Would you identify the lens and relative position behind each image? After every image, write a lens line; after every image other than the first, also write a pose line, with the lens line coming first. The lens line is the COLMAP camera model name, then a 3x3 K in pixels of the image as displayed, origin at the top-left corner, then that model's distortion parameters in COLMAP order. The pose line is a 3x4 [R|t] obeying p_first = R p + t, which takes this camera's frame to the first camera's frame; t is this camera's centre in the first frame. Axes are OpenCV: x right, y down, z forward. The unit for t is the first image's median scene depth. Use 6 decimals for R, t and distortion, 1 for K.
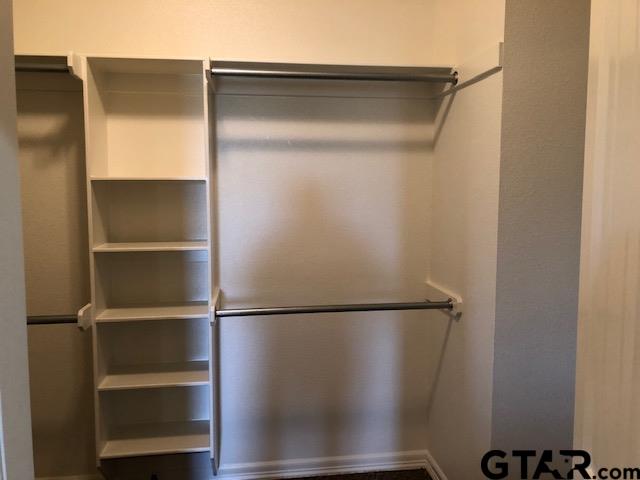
lens RADIAL K [[524.8, 0, 321.1], [0, 524.8, 234.6], [0, 0, 1]] dist [0.079905, -0.130623]
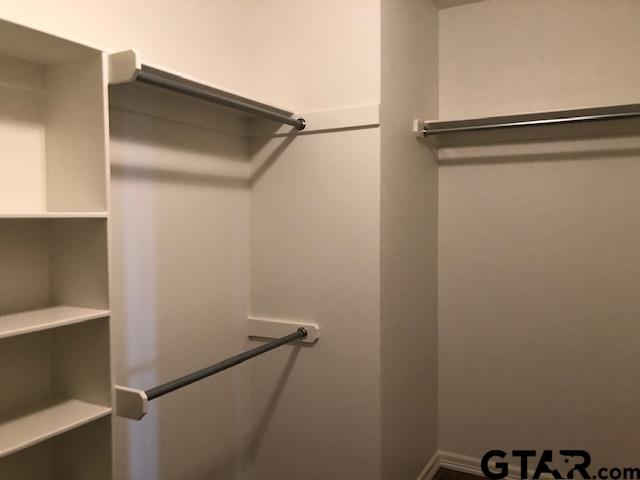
lens RADIAL K [[524.8, 0, 321.1], [0, 524.8, 234.6], [0, 0, 1]] dist [0.079905, -0.130623]
pose [[0.579634, -0.039451, 0.813921, -0.583254], [0.089541, 0.995863, -0.015497, -0.045222], [-0.809942, 0.081862, 0.580769, 0.335436]]
